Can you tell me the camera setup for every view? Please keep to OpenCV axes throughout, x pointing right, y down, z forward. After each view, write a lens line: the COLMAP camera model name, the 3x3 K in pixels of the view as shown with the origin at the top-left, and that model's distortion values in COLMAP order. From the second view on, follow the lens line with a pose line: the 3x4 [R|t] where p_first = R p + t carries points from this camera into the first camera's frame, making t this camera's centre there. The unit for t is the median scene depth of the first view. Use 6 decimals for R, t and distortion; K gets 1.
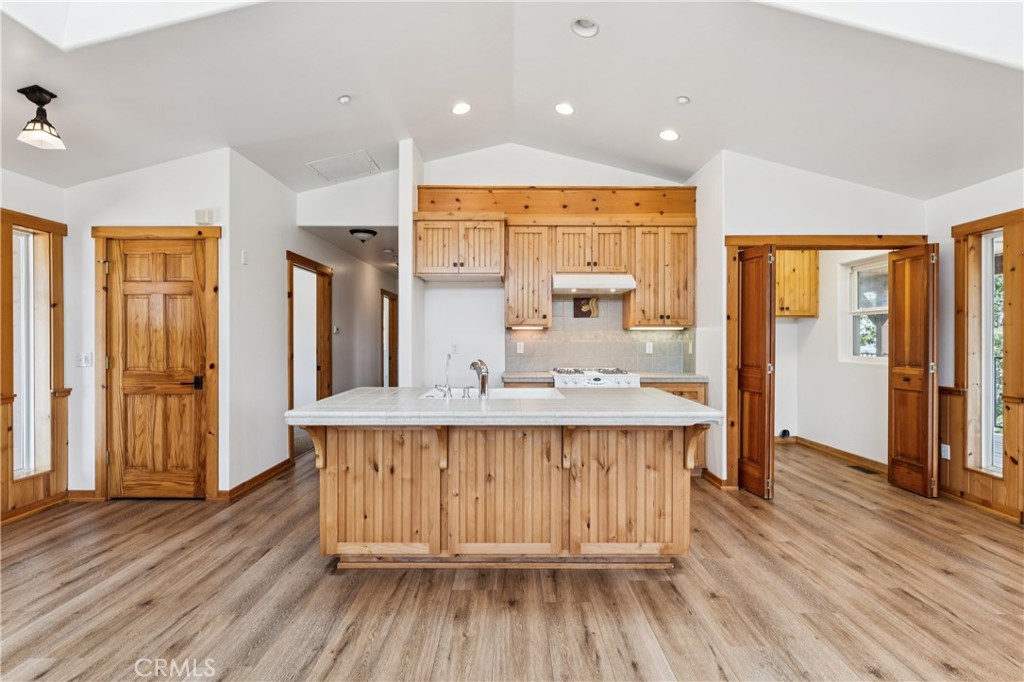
lens RADIAL K [[463.1, 0, 512.0], [0, 463.1, 341.0], [0, 0, 1]] dist [-0.001037, -0.000267]
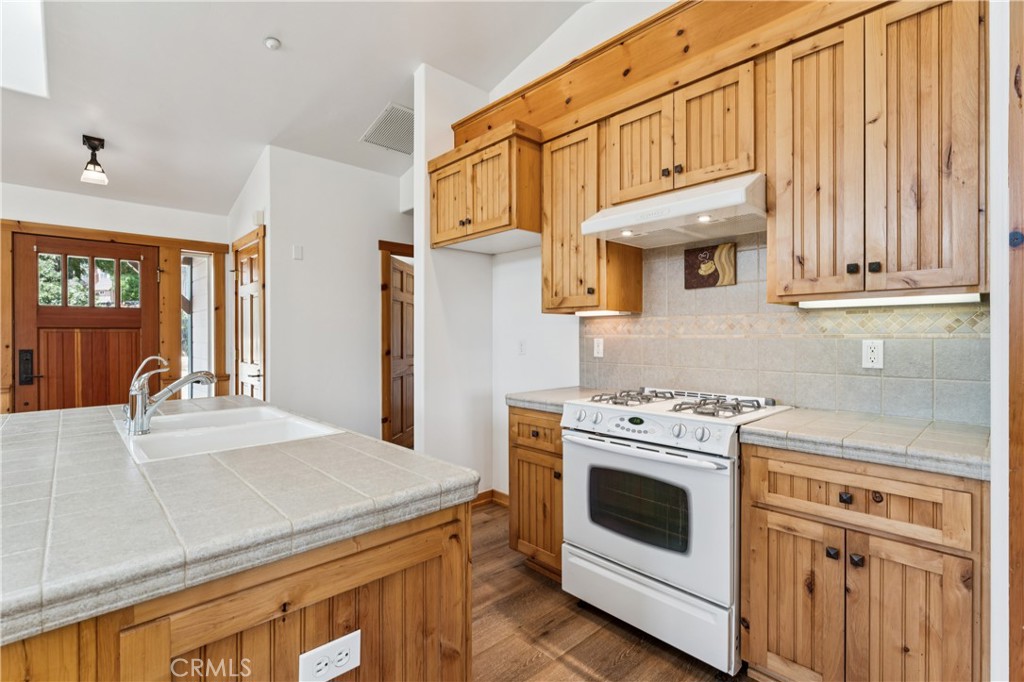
lens RADIAL K [[471.2, 0, 512.0], [0, 471.2, 341.0], [0, 0, 1]] dist [-0.004923, -0.000527]
pose [[0.684389, 0.005891, -0.729093, 0.493158], [0.001401, 0.999955, 0.009395, 0.000411], [0.729116, -0.007451, 0.684350, 0.668626]]
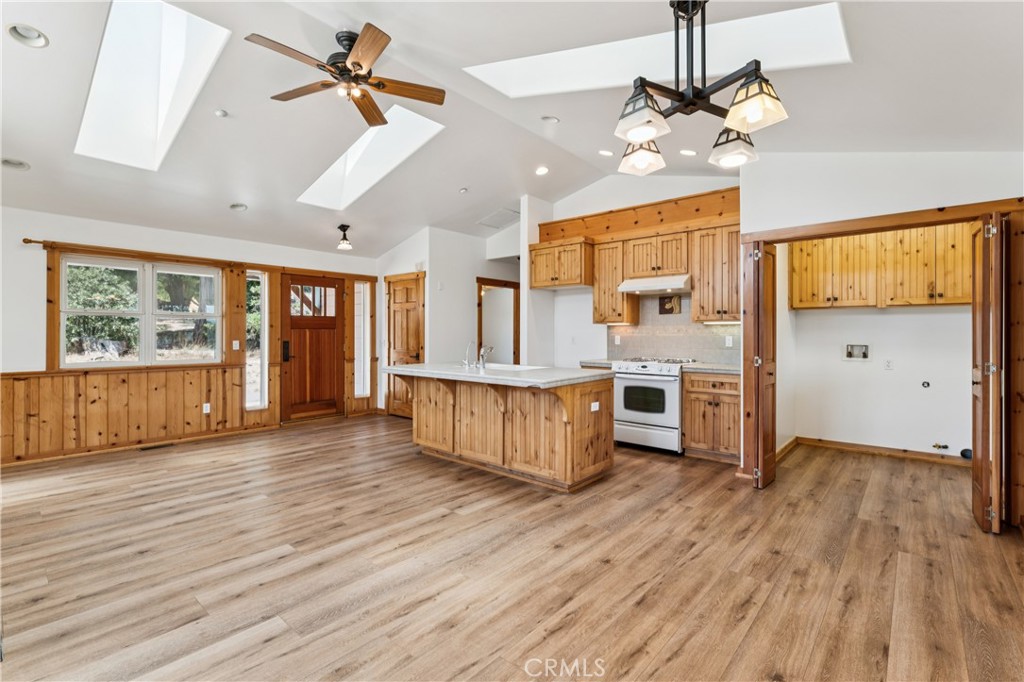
lens RADIAL K [[462.1, 0, 516.9], [0, 462.1, 334.5], [0, 0, 1]] dist [-0.001301, 0.000035]
pose [[0.757366, 0.001762, -0.652989, 0.802690], [-0.003108, 0.999995, -0.000906, 0.001960], [0.652984, 0.002716, 0.757367, -0.129892]]
